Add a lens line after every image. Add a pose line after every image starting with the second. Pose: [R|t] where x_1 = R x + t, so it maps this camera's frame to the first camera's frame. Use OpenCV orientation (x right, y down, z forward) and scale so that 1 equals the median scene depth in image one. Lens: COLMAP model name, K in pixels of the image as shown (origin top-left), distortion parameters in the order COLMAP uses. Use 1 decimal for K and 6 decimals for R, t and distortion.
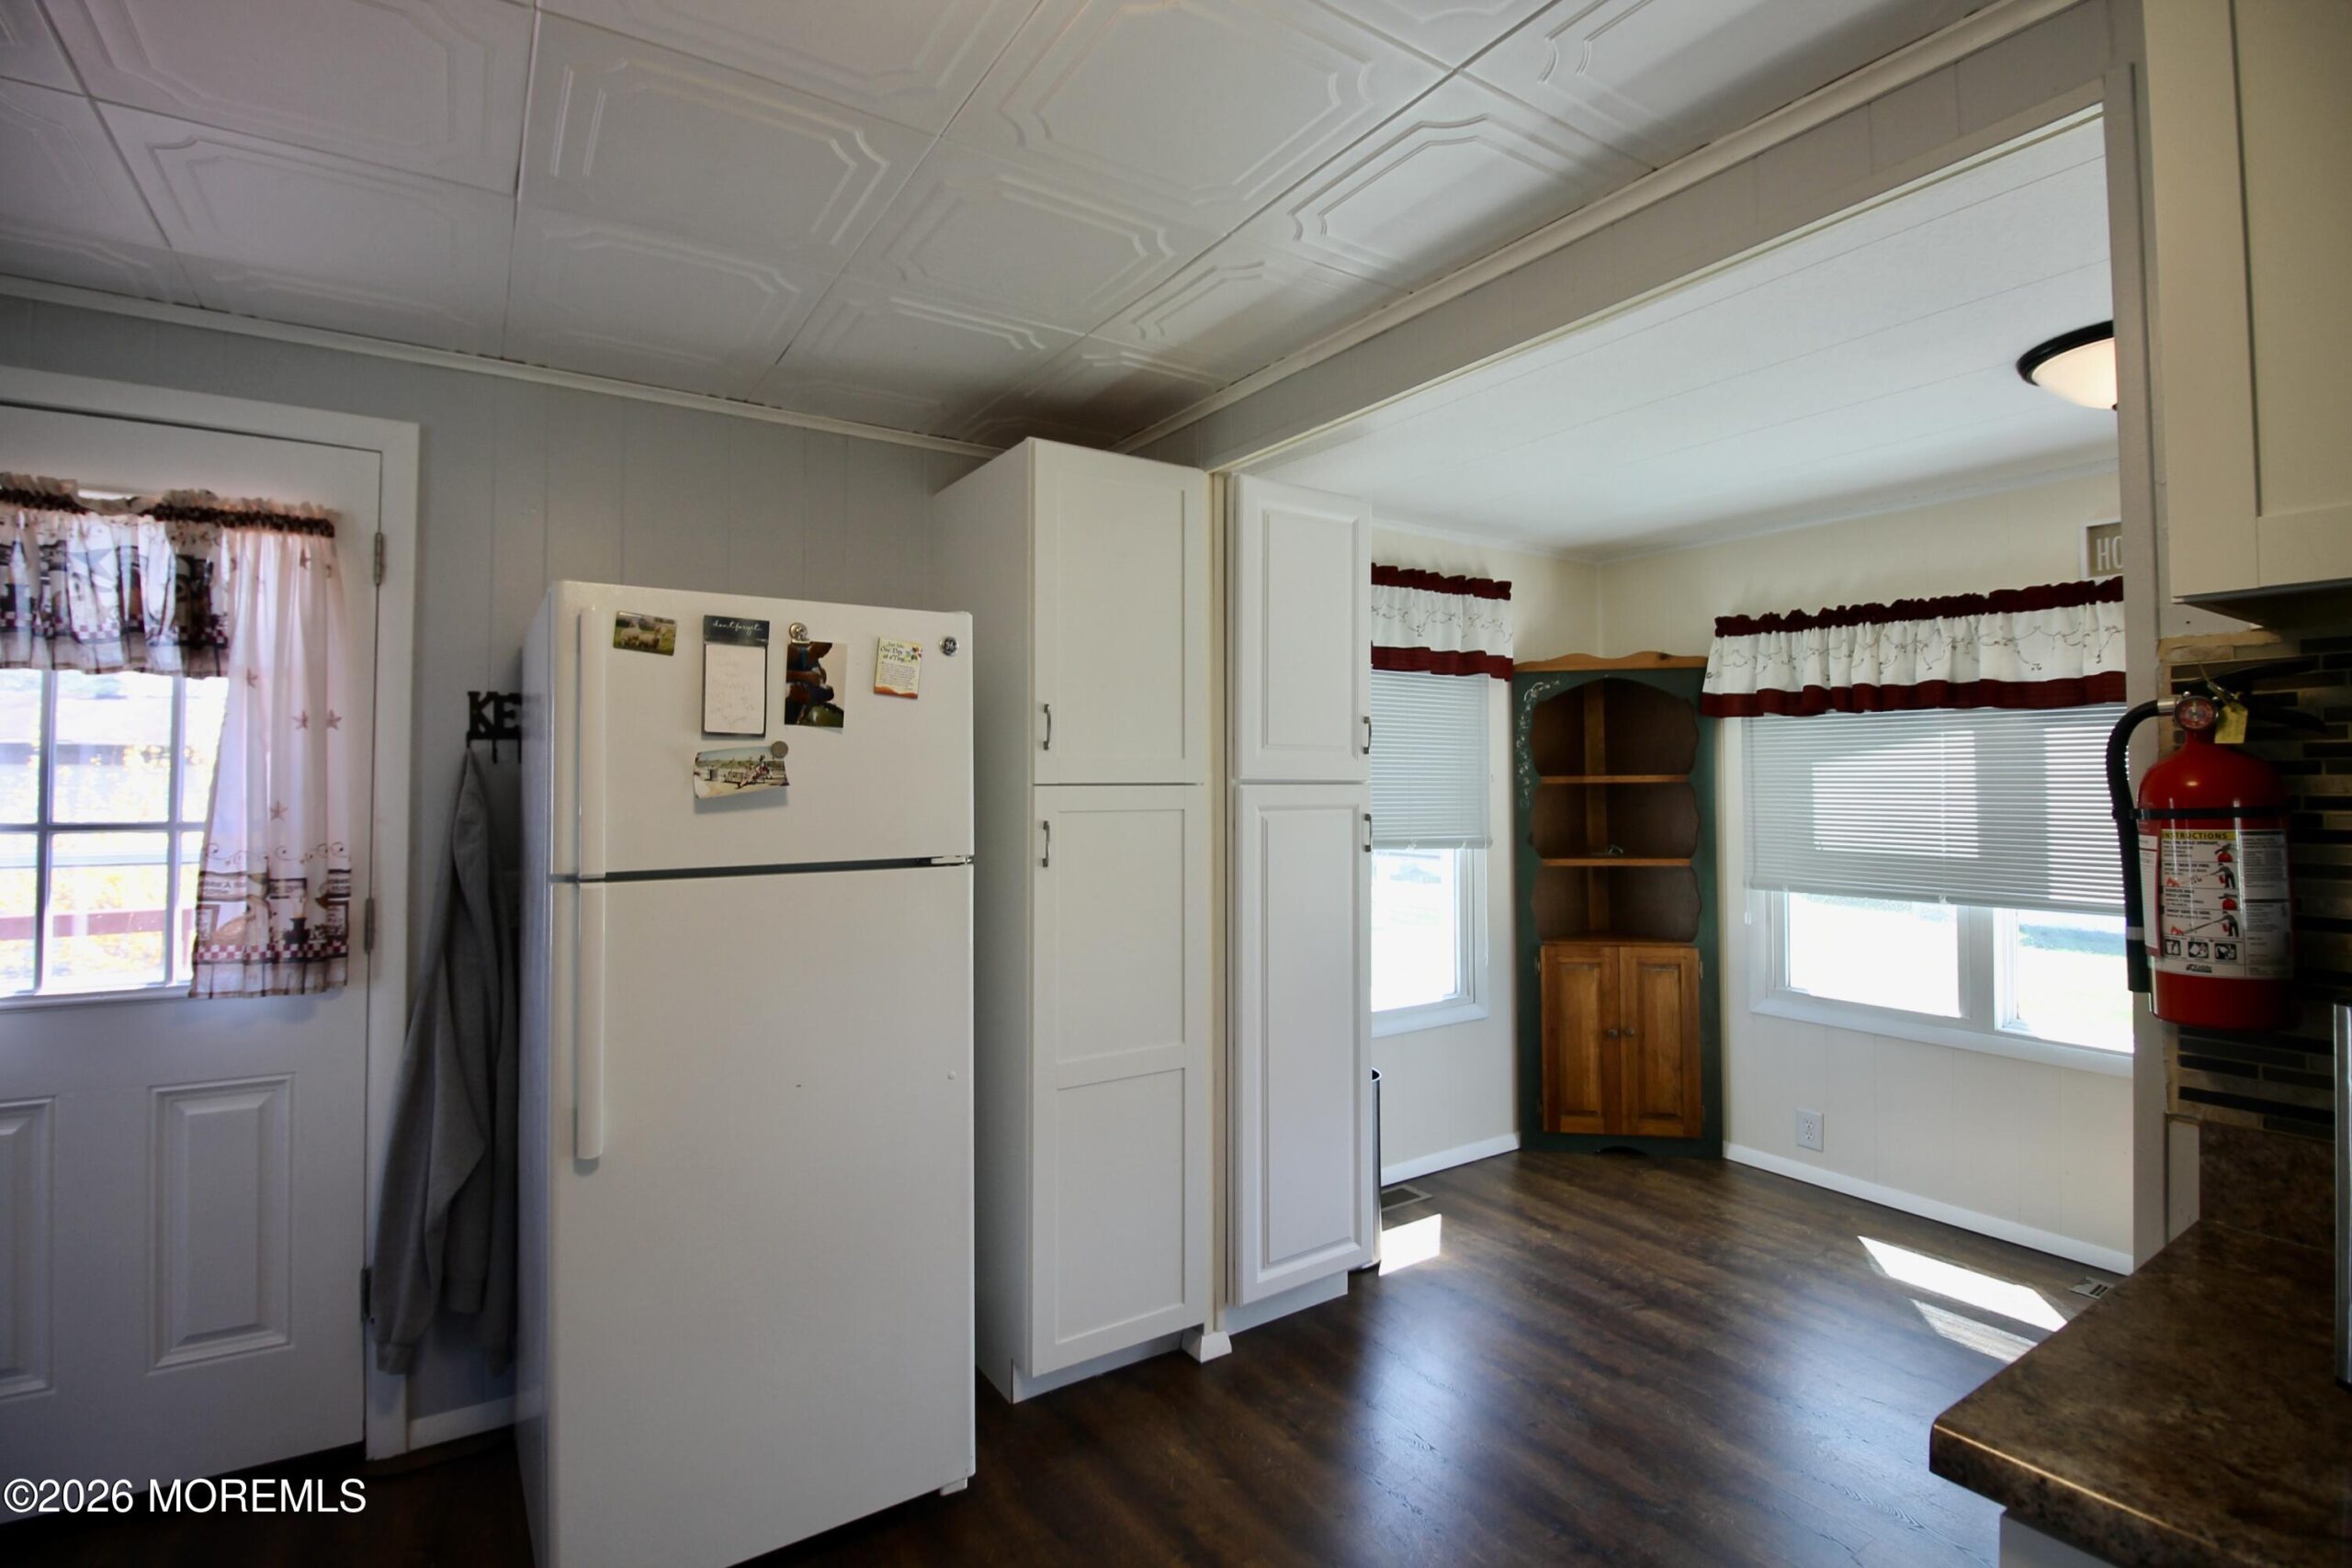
lens RADIAL K [[1097.5, 0, 1182.0], [0, 1097.5, 753.9], [0, 0, 1]] dist [0.002397, -0.014371]
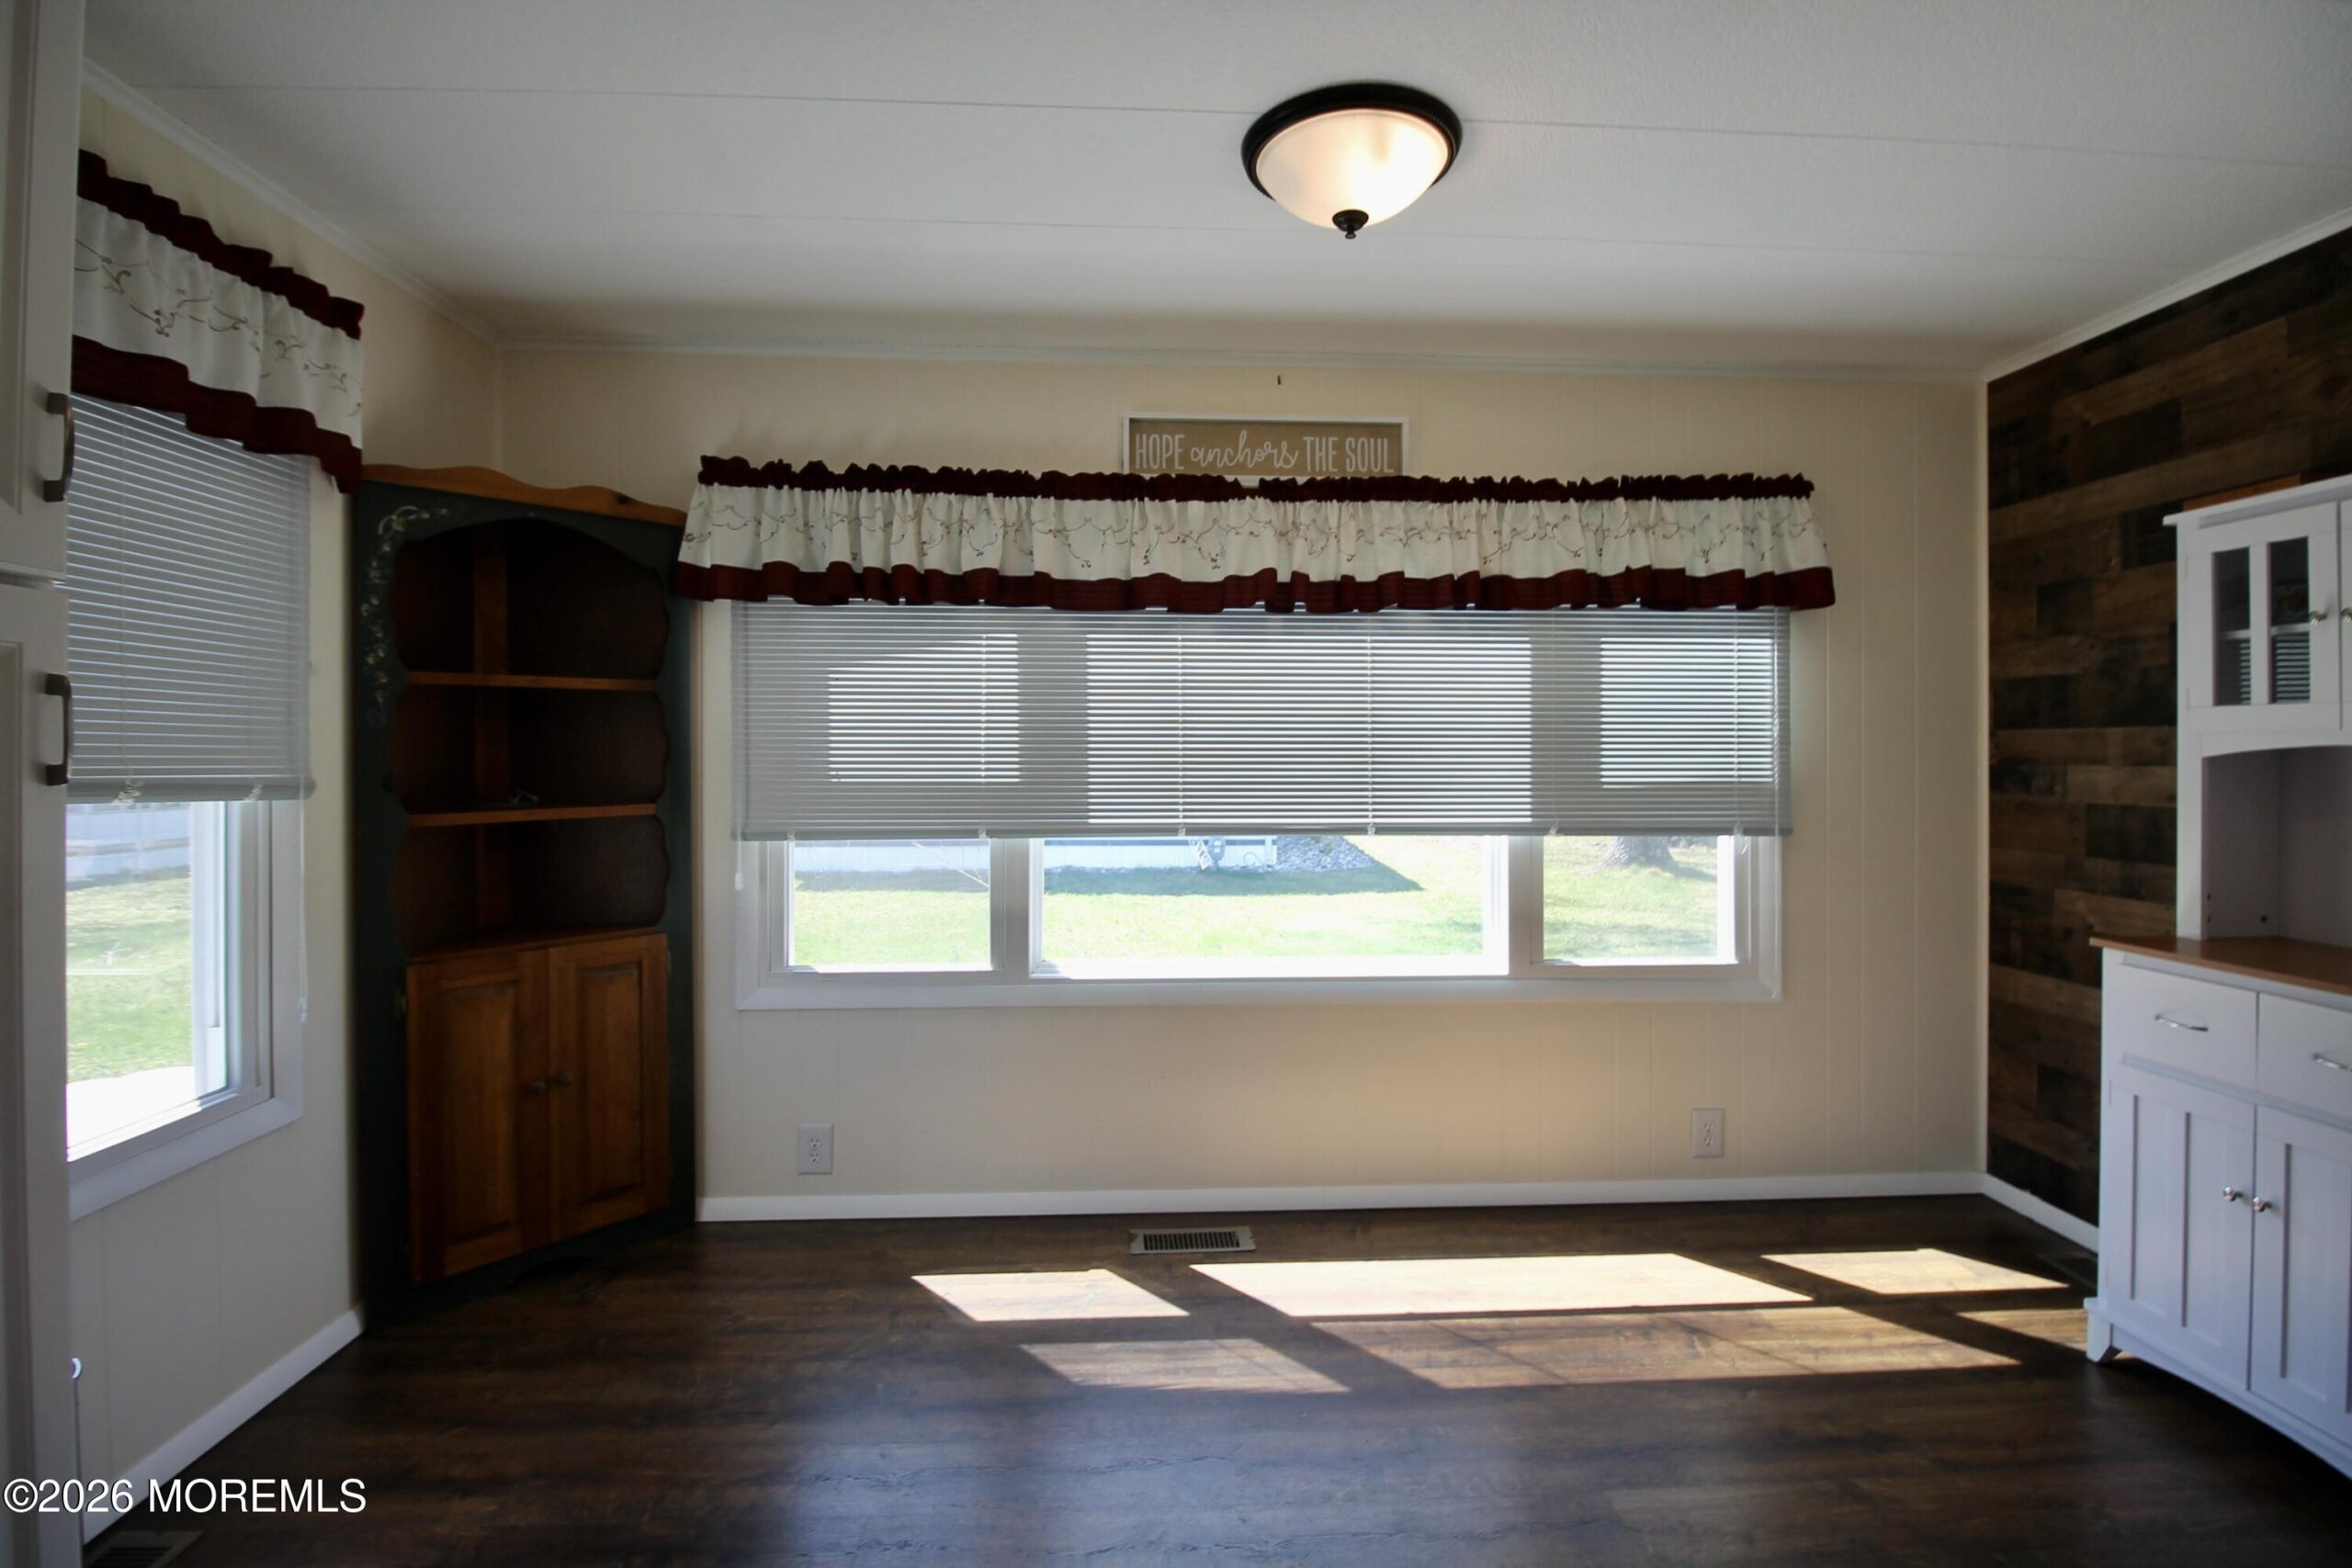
lens RADIAL K [[1097.5, 0, 1182.0], [0, 1097.5, 753.9], [0, 0, 1]] dist [0.002397, -0.014371]
pose [[0.503093, 0.001060, 0.864232, 0.040295], [-0.022552, 0.999675, 0.011902, 0.052385], [-0.863938, -0.025478, 0.502953, 0.399969]]
